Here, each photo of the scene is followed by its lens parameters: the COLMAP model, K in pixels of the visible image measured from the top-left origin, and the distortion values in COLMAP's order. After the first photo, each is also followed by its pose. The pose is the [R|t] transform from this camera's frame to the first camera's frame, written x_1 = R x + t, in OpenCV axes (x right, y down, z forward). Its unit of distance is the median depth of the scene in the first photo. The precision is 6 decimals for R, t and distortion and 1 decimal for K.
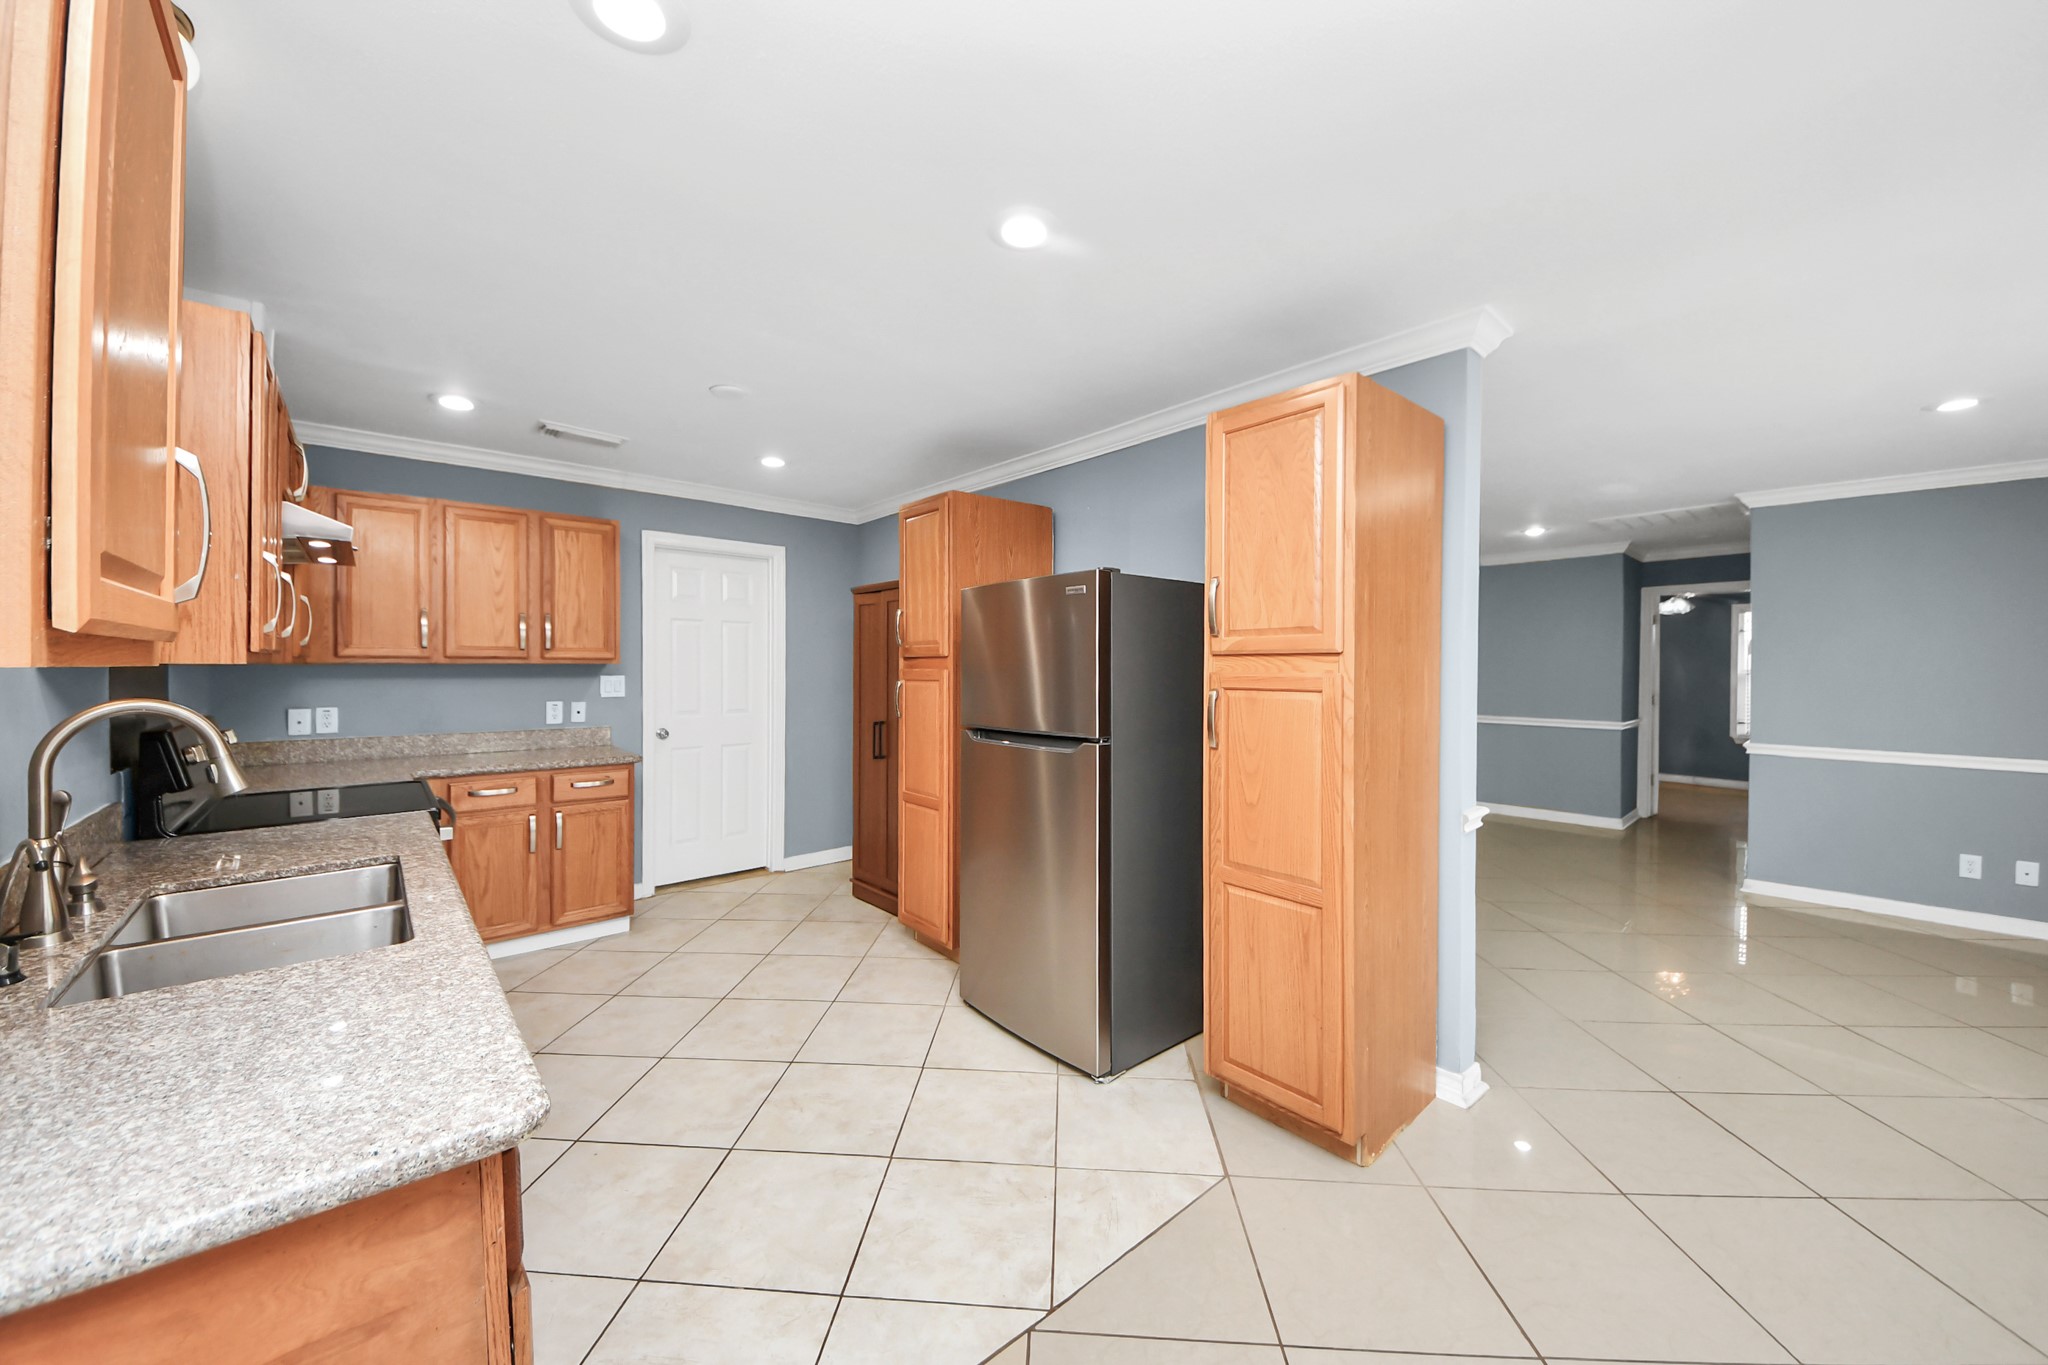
lens RADIAL K [[746.3, 0, 1006.1], [0, 746.3, 683.3], [0, 0, 1]] dist [0.000064, -0.005048]
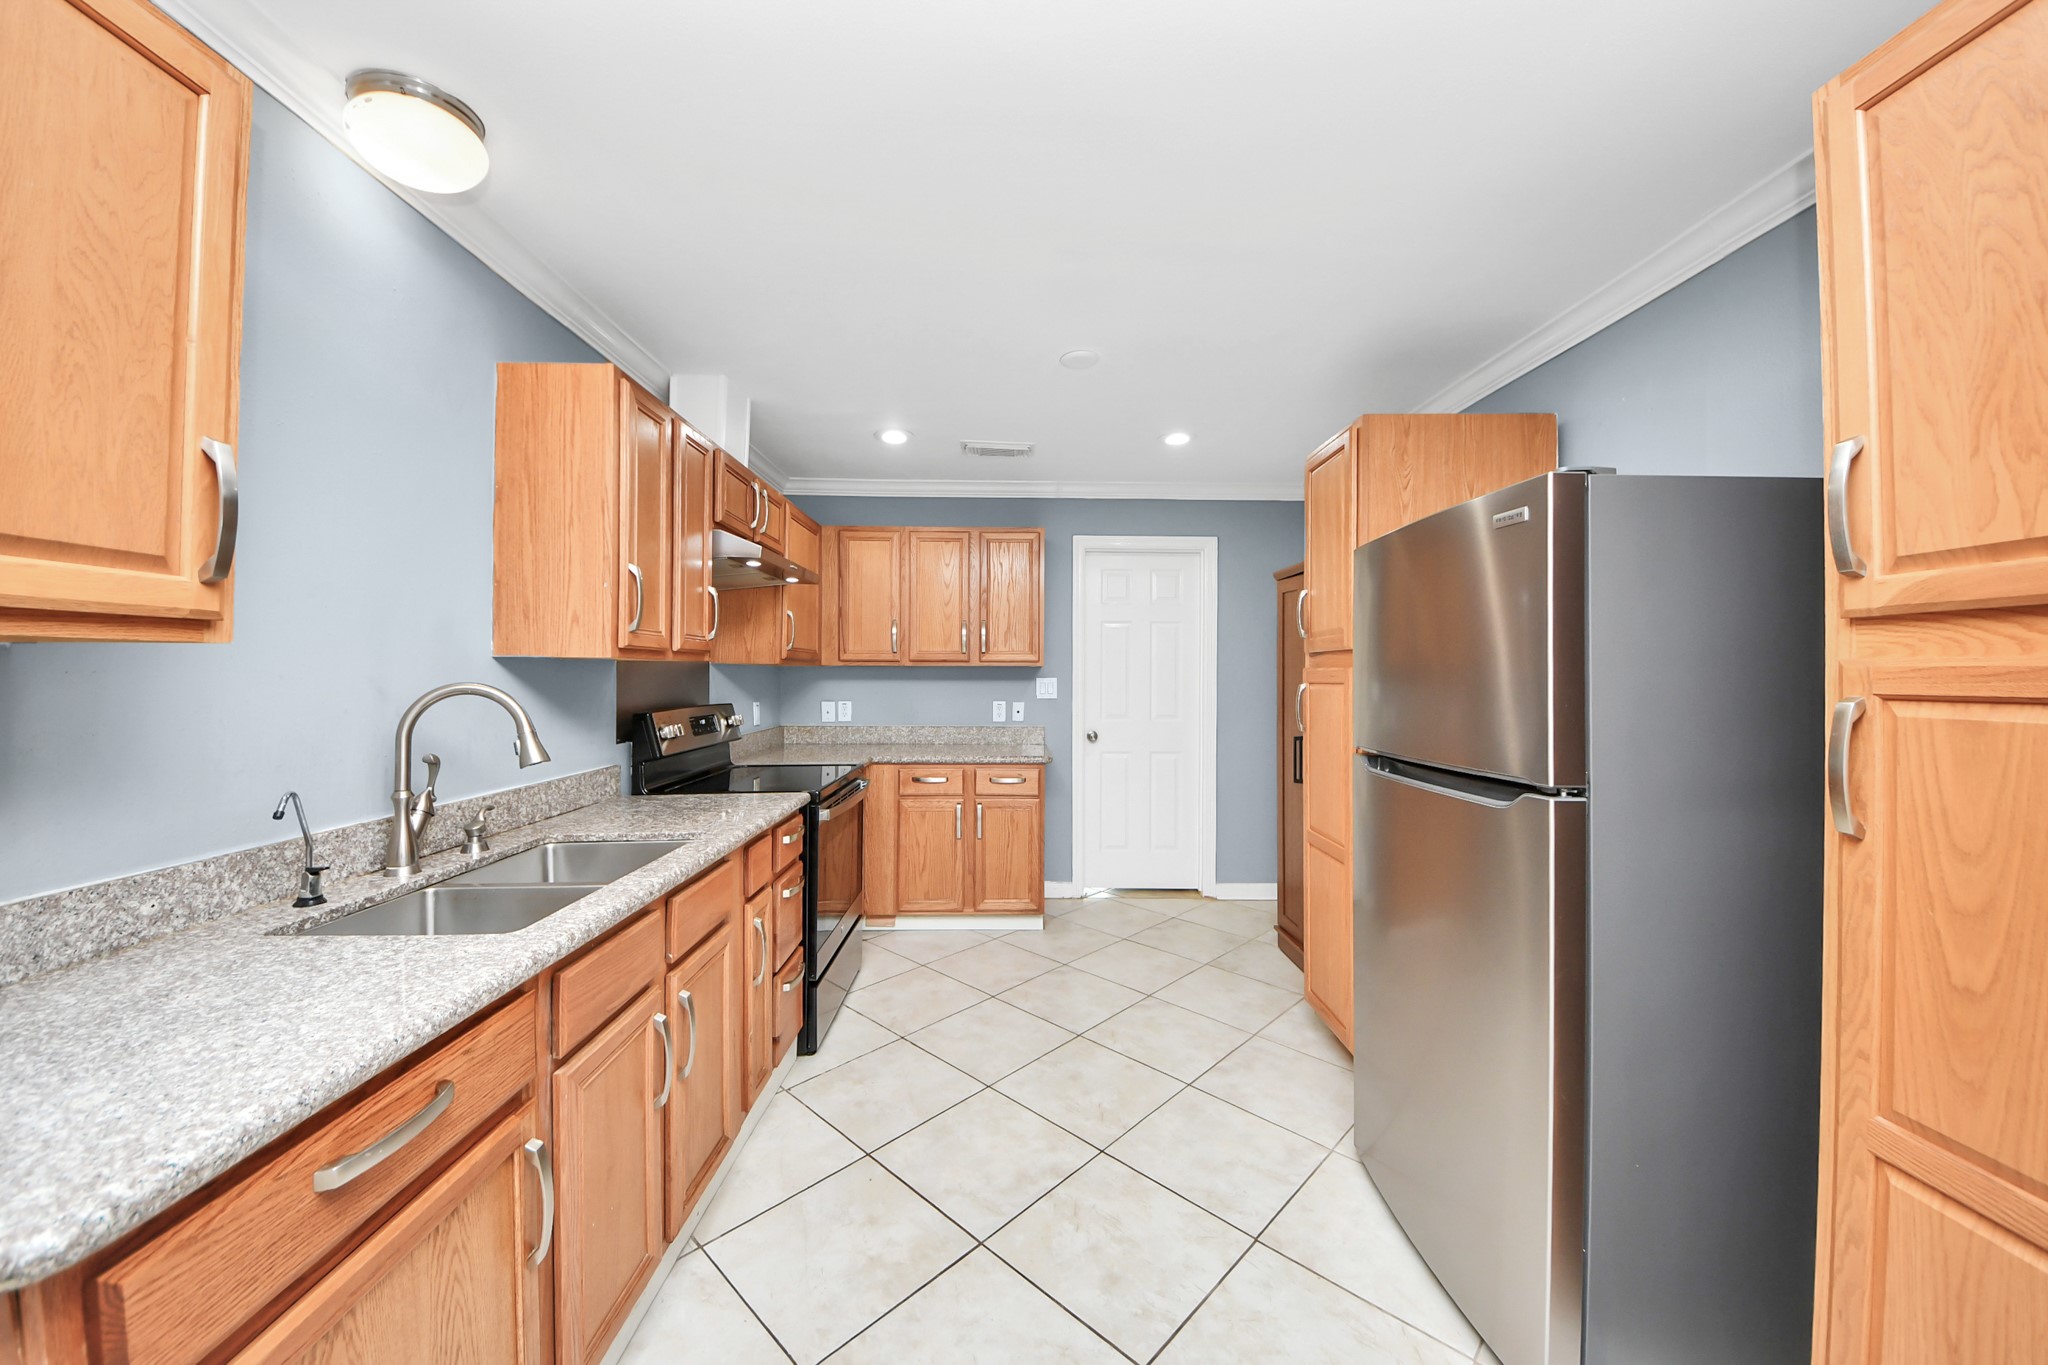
lens RADIAL K [[727.7, 0, 1024.8], [0, 727.7, 677.0], [0, 0, 1]] dist [0.053715, -0.029292]
pose [[0.771262, 0.002782, -0.636512, 0.116681], [-0.016505, 0.999742, -0.015630, 0.005793], [0.636304, 0.022560, 0.771108, 0.233488]]
